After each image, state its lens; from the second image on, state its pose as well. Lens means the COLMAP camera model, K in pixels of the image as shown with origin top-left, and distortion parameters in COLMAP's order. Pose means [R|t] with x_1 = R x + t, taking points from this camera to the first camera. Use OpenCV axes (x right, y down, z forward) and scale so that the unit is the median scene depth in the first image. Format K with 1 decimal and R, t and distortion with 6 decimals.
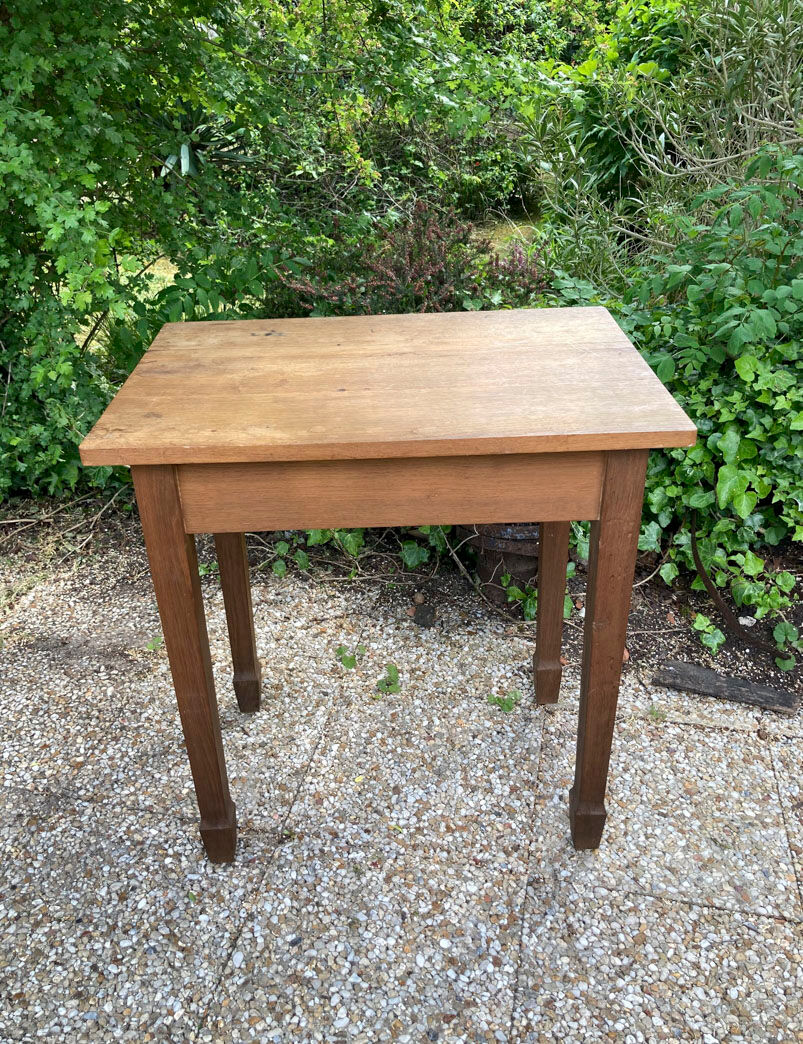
lens RADIAL K [[893.1, 0, 395.4], [0, 893.1, 493.4], [0, 0, 1]] dist [0.003955, 0.012992]
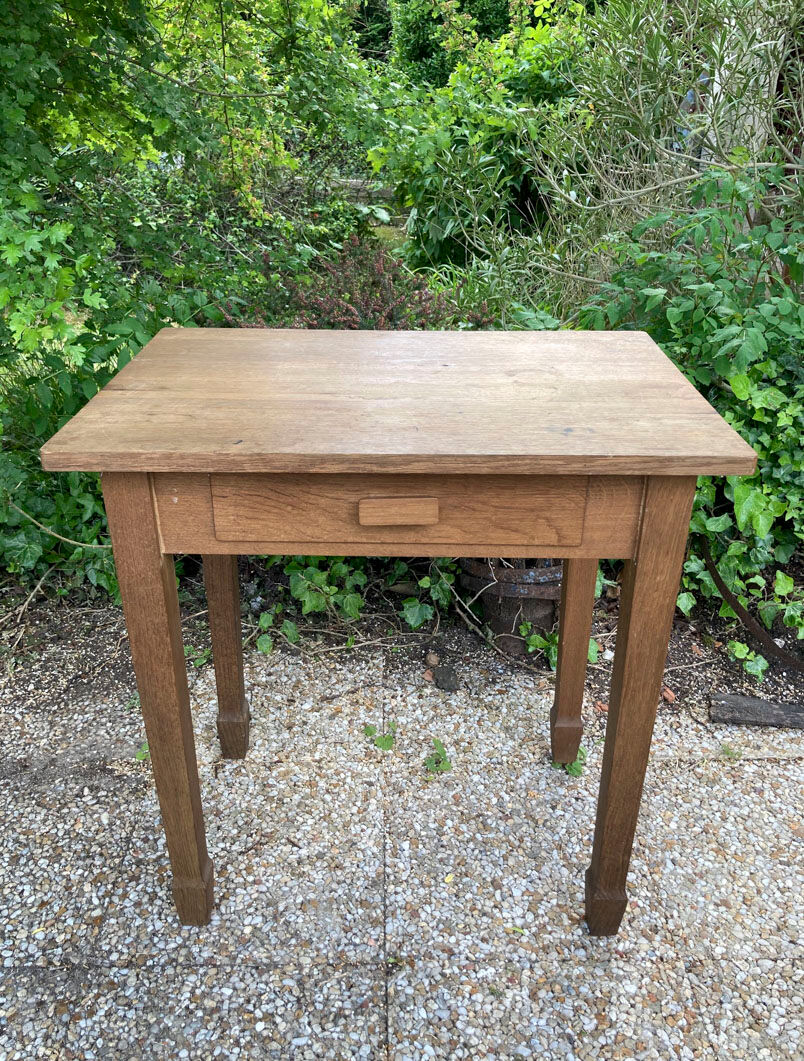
lens RADIAL K [[896.2, 0, 407.6], [0, 896.2, 504.8], [0, 0, 1]] dist [-0.008258, 0.033231]
pose [[0.972938, -0.079278, 0.217039, -0.220260], [0.090186, 0.995089, -0.040808, -0.004487], [-0.212738, 0.059278, 0.975310, 0.140973]]
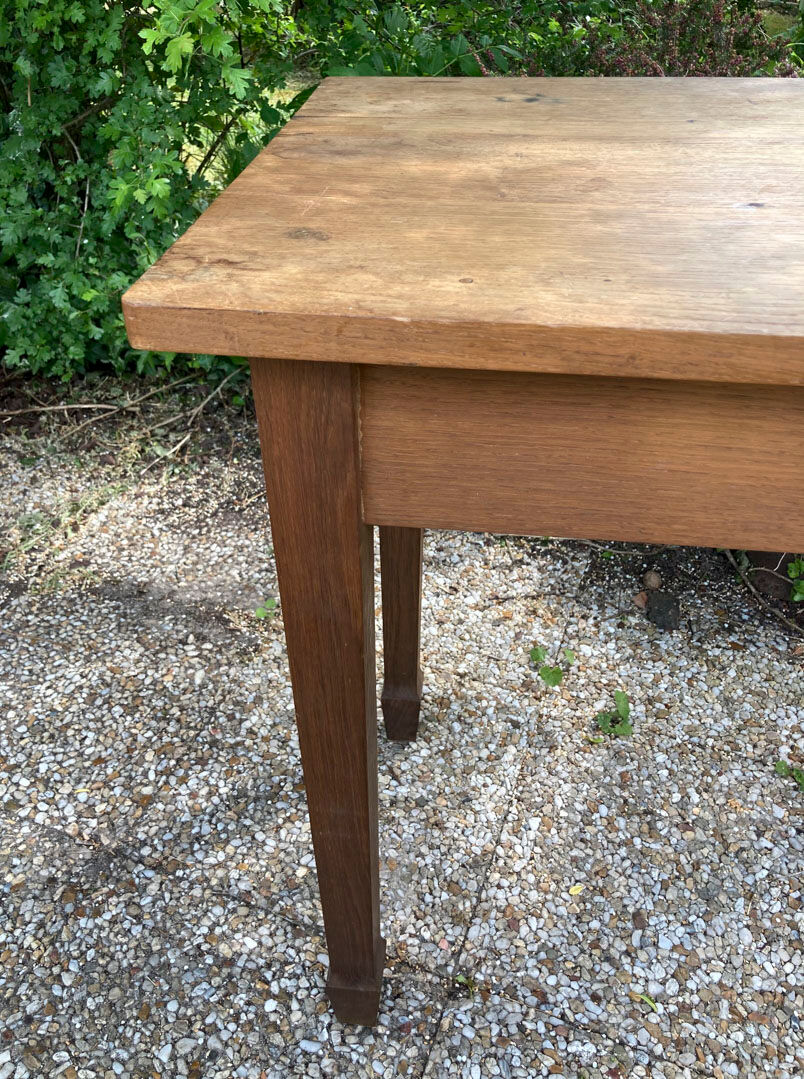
lens RADIAL K [[924.1, 0, 395.7], [0, 924.1, 536.9], [0, 0, 1]] dist [0.014113, -0.016681]
pose [[0.988624, 0.103143, -0.109473, -0.111037], [-0.084109, 0.982510, 0.166134, -0.015874], [0.124694, -0.155037, 0.980008, 0.365830]]
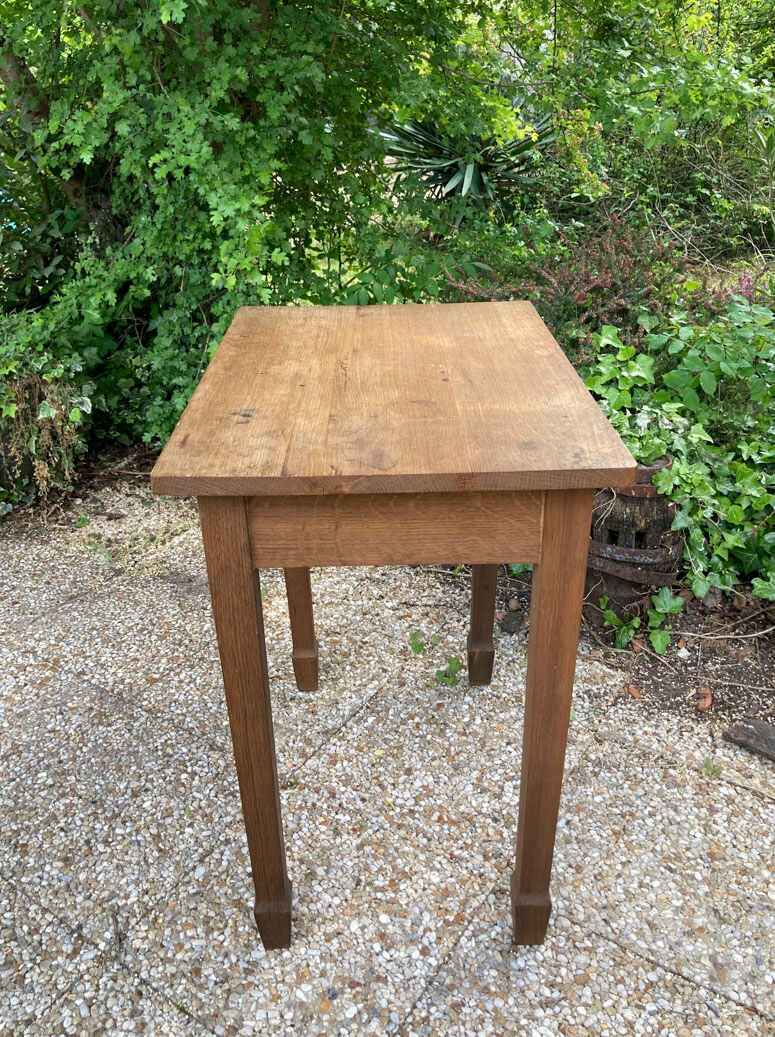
lens RADIAL K [[888.1, 0, 377.3], [0, 888.1, 479.6], [0, 0, 1]] dist [0.014113, -0.016681]
pose [[0.932792, 0.145881, -0.329572, 0.230680], [-0.159306, 0.987131, -0.013946, 0.023457], [0.323297, 0.065511, 0.944027, 0.016050]]
